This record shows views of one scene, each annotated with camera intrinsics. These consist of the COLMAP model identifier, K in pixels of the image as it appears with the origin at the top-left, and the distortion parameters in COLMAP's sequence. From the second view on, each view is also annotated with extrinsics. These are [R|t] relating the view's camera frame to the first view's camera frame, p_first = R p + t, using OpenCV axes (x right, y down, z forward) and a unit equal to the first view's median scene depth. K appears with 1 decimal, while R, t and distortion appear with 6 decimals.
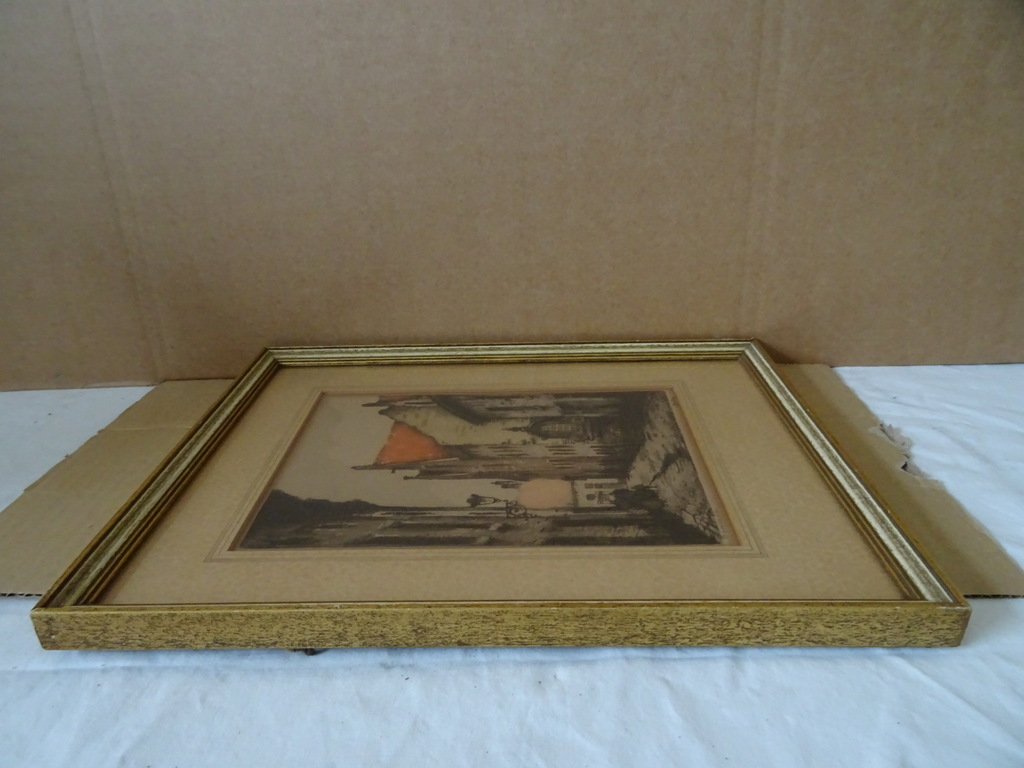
lens RADIAL K [[733.3, 0, 511.1], [0, 733.3, 374.3], [0, 0, 1]] dist [0.018562, -0.033254]
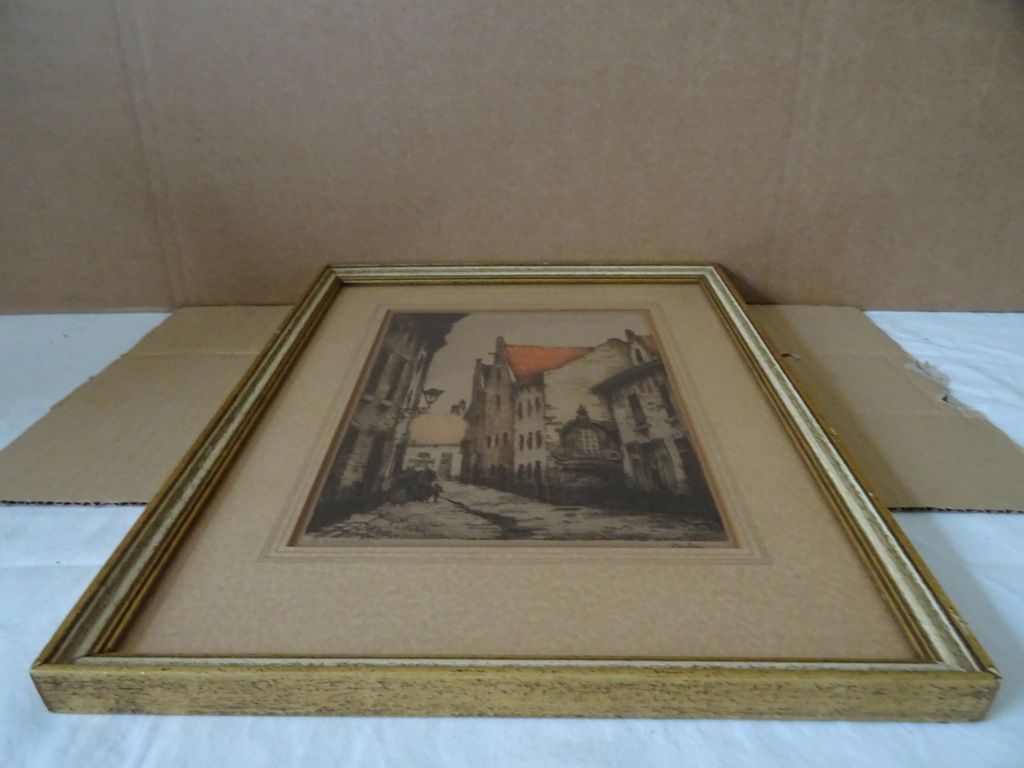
lens RADIAL K [[733.3, 0, 519.1], [0, 733.3, 377.8], [0, 0, 1]] dist [0.018562, -0.033254]
pose [[0.007756, 0.488529, -0.872513, 0.797855], [-0.398305, 0.801844, 0.445420, -0.334881], [0.917220, 0.344072, 0.200803, 0.840630]]
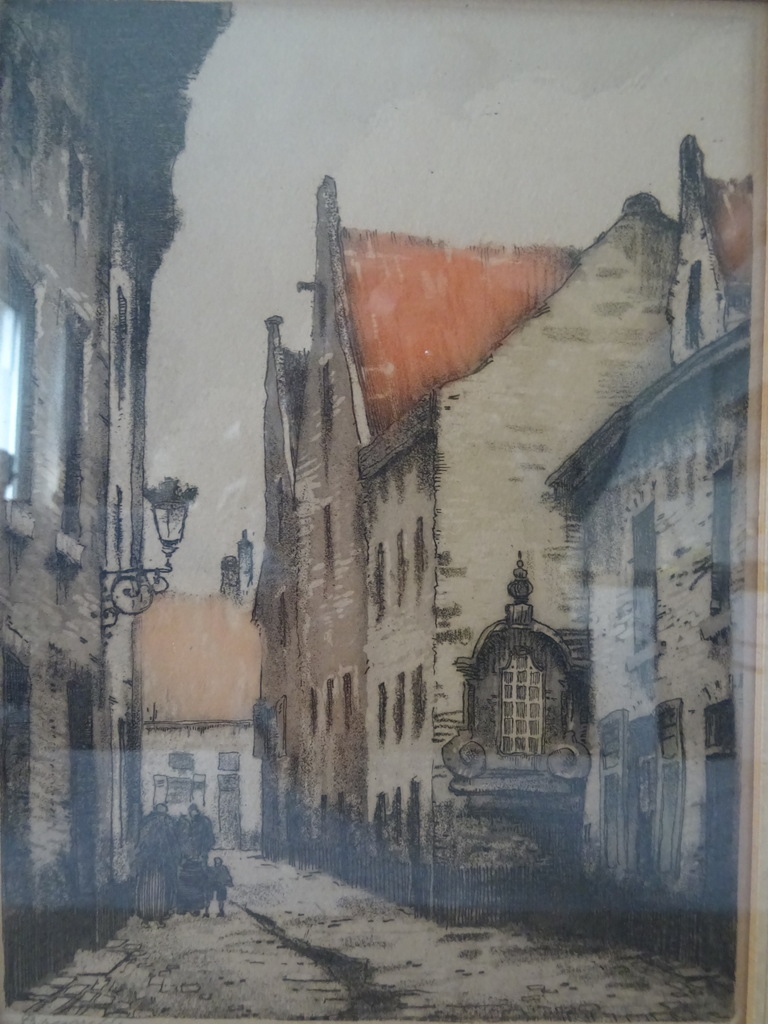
lens RADIAL K [[733.3, 0, 379.7], [0, 733.3, 516.2], [0, 0, 1]] dist [0.018562, -0.033254]
pose [[0.006830, 0.998878, 0.046871, -0.053974], [-0.410694, -0.039935, 0.910898, -0.257844], [0.911748, -0.025471, 0.409961, 0.876380]]
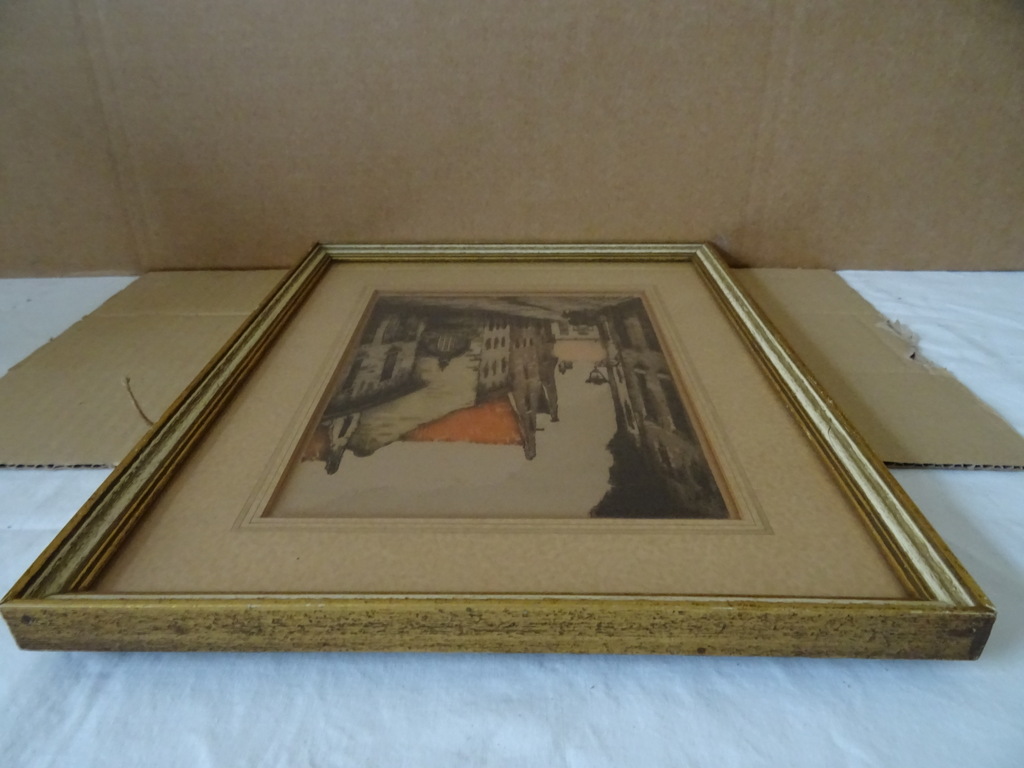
lens RADIAL K [[733.3, 0, 505.3], [0, 733.3, 386.5], [0, 0, 1]] dist [0.018562, -0.033254]
pose [[0.001382, -0.443998, 0.896027, -0.861100], [0.409692, 0.817629, 0.404518, -0.245886], [-0.912223, 0.366536, 0.183032, 0.878838]]
